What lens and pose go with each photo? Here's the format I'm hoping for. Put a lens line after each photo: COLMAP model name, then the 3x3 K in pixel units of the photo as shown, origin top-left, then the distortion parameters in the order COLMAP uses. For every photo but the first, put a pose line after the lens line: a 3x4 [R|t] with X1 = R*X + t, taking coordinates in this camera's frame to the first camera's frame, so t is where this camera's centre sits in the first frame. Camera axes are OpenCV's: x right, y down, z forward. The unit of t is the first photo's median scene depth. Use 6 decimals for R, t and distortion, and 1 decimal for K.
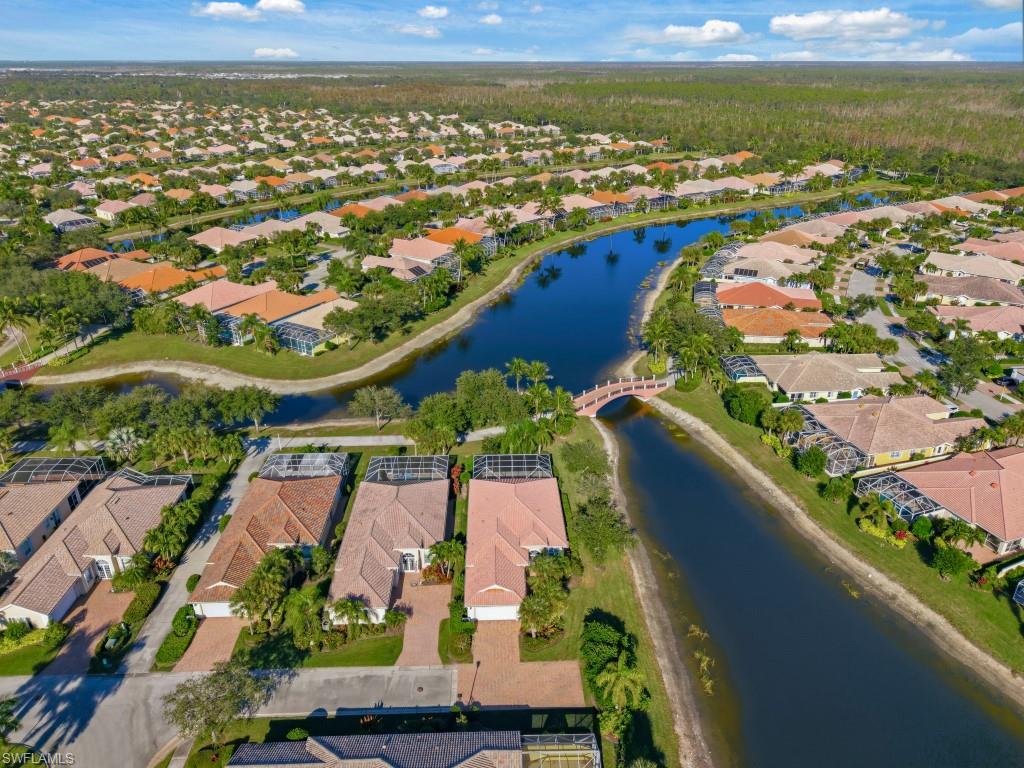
lens RADIAL K [[705.0, 0, 512.0], [0, 705.0, 384.0], [0, 0, 1]] dist [0.042906, -0.003822]
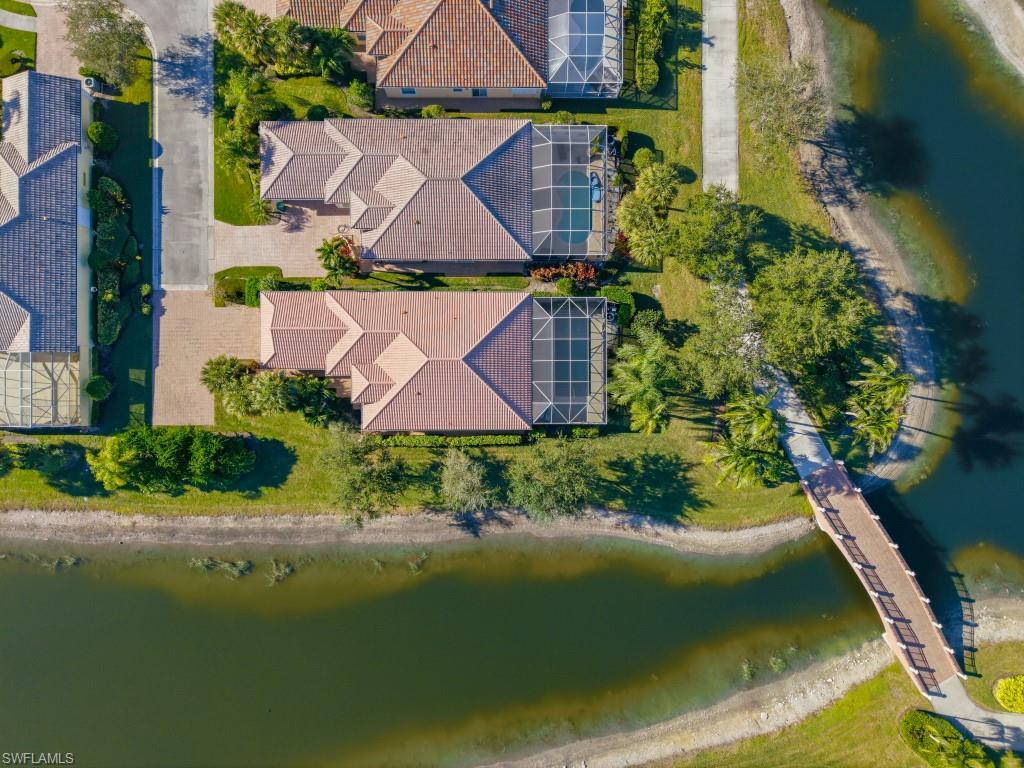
lens RADIAL K [[705.0, 0, 512.0], [0, 705.0, 384.0], [0, 0, 1]] dist [0.042906, -0.003822]
pose [[-0.027167, 0.999518, -0.015039, 0.038390], [-0.423429, 0.002122, 0.905927, -0.488727], [0.905522, 0.030979, 0.423168, 0.812495]]
